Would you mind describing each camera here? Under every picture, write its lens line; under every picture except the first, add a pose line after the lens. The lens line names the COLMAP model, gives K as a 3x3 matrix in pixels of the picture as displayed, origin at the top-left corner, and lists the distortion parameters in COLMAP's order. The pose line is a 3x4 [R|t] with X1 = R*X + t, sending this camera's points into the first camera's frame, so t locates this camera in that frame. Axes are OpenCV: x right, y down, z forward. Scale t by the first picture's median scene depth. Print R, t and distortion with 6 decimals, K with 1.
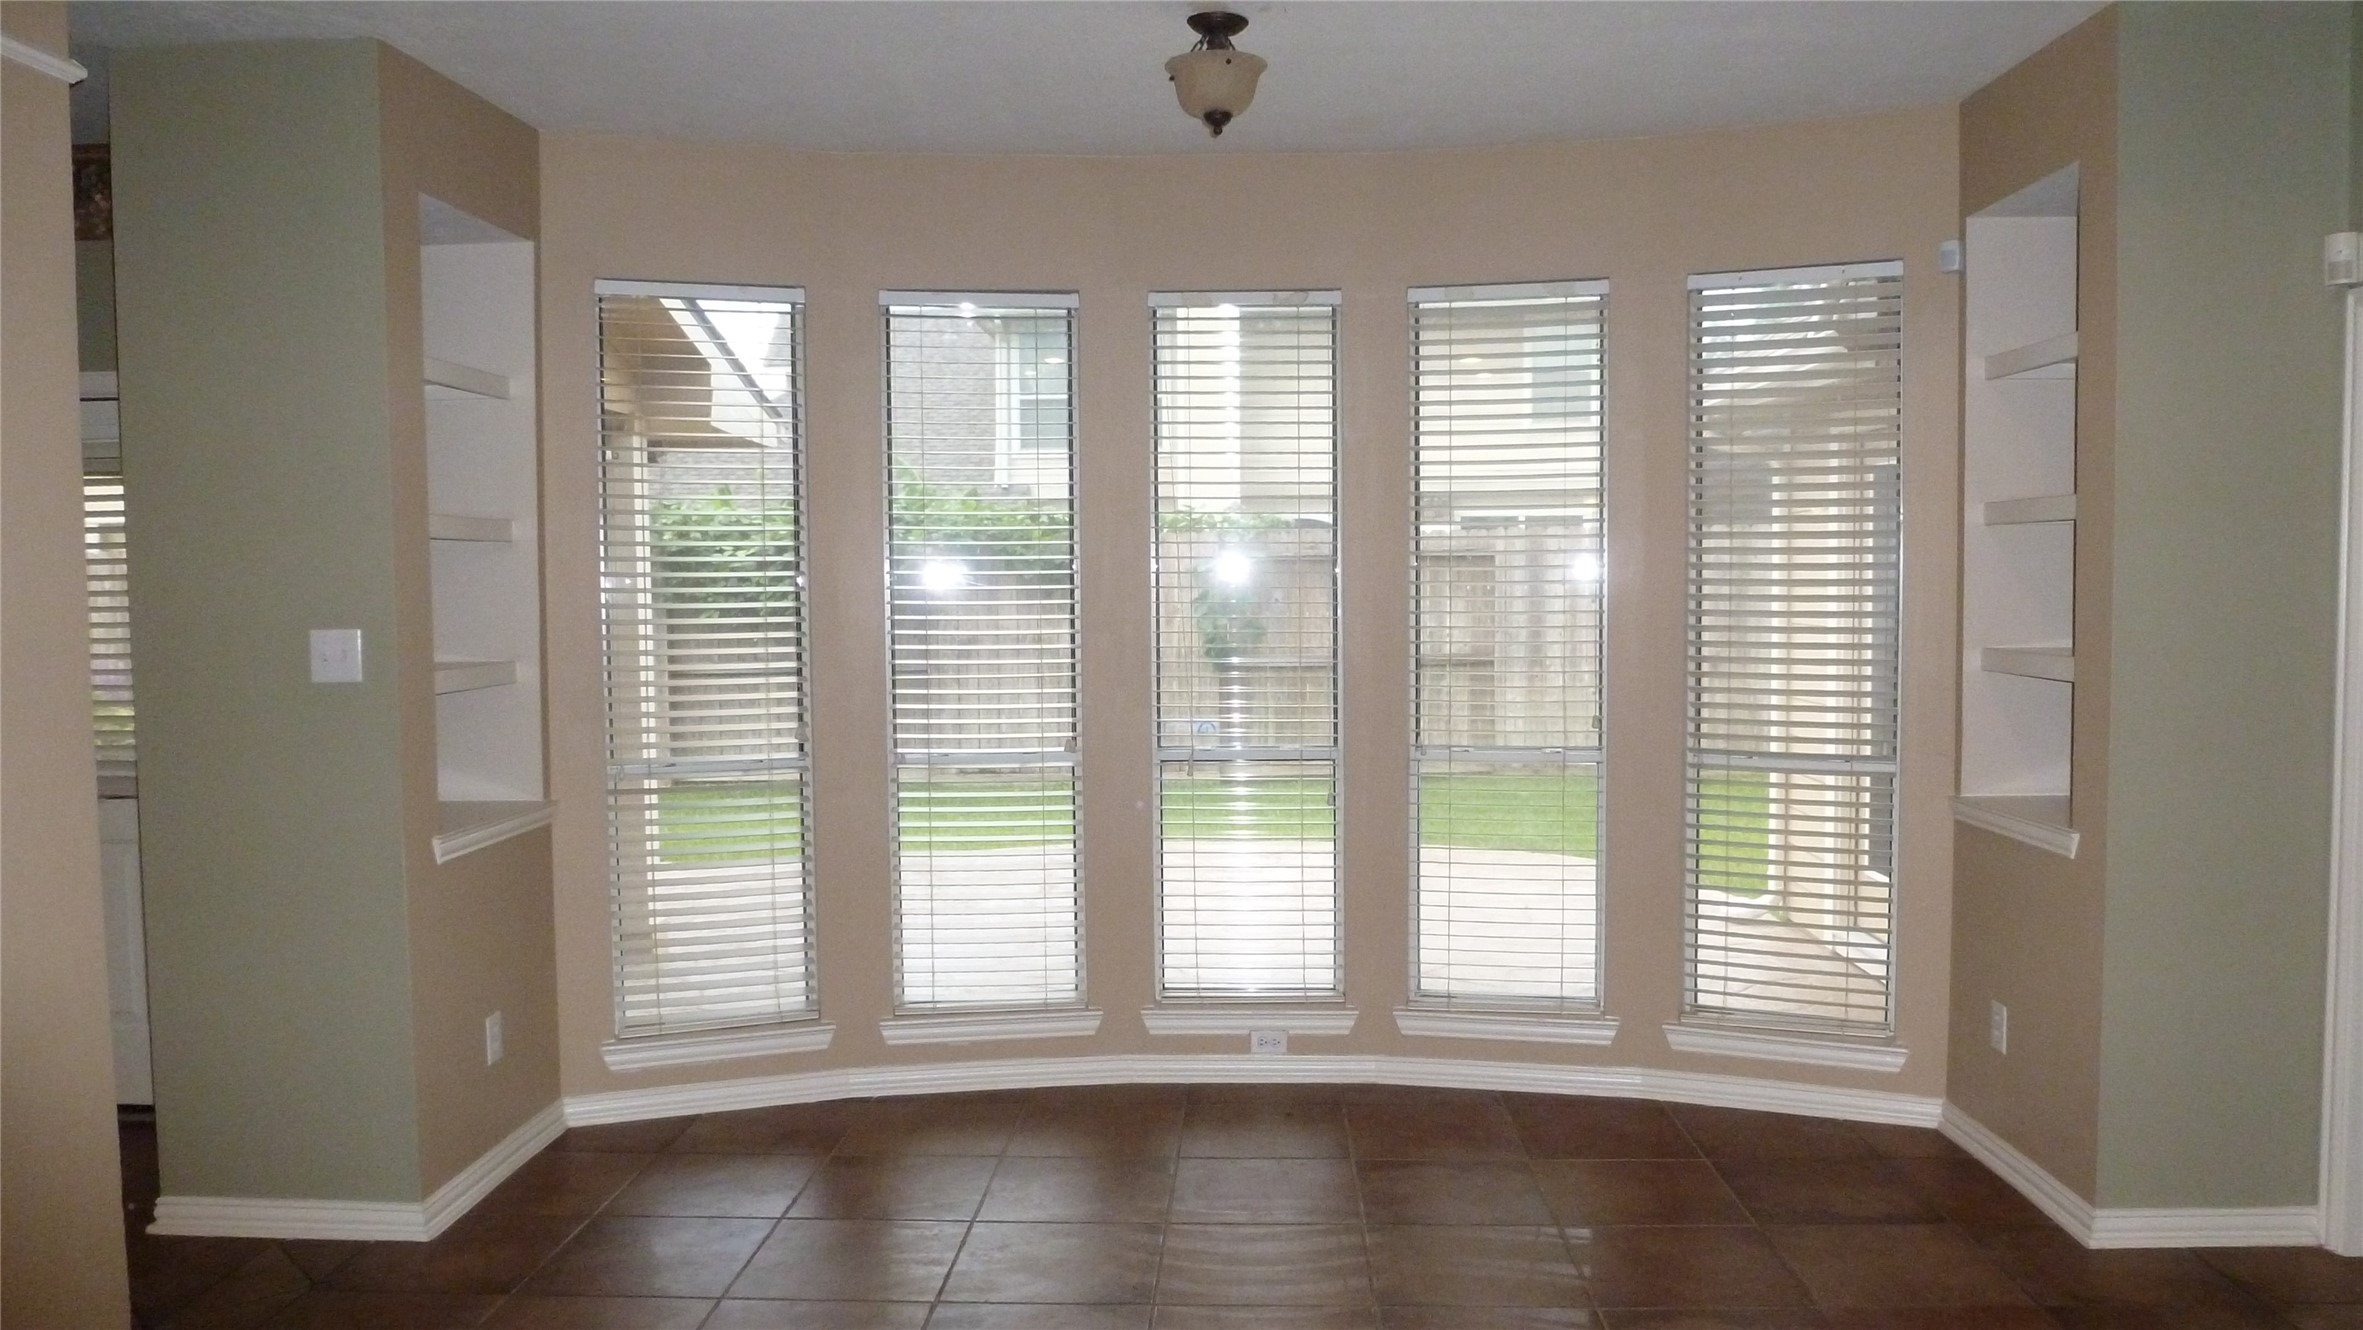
lens RADIAL K [[1697.4, 0, 1181.5], [0, 1697.4, 665.0], [0, 0, 1]] dist [-0.048566, -0.002534]
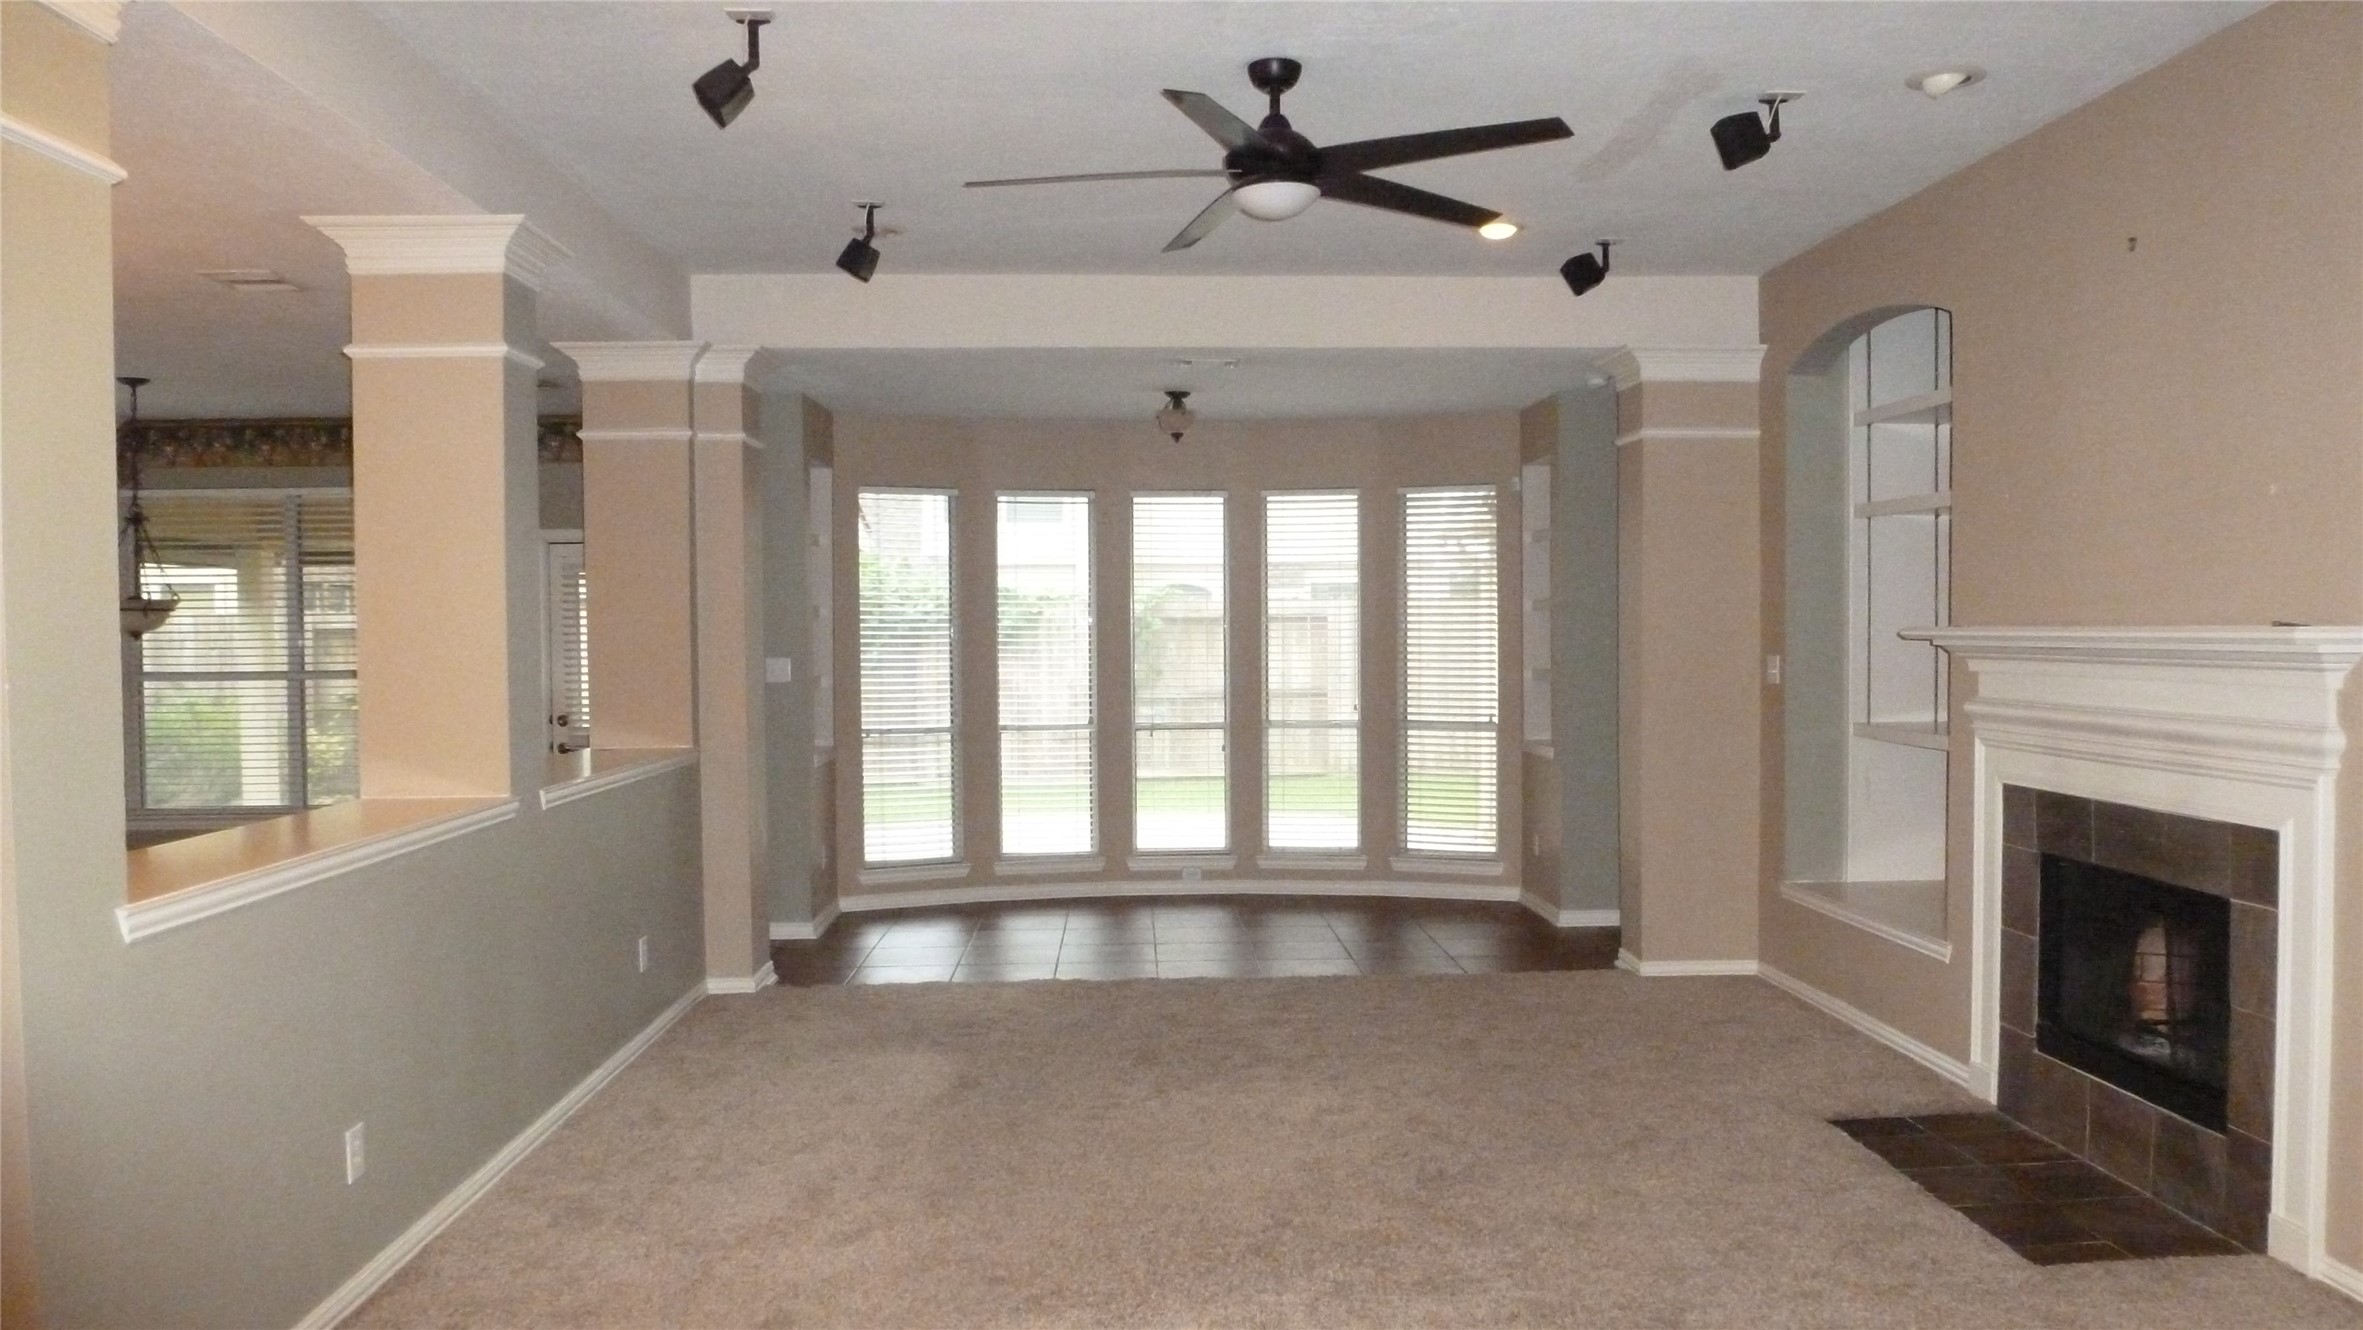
lens RADIAL K [[1697.4, 0, 1181.5], [0, 1697.4, 665.0], [0, 0, 1]] dist [-0.048566, -0.002534]
pose [[0.996524, -0.002267, 0.083272, -0.128010], [0.005231, 0.999360, -0.035400, 0.056210], [-0.083139, 0.035712, 0.995898, -1.001228]]
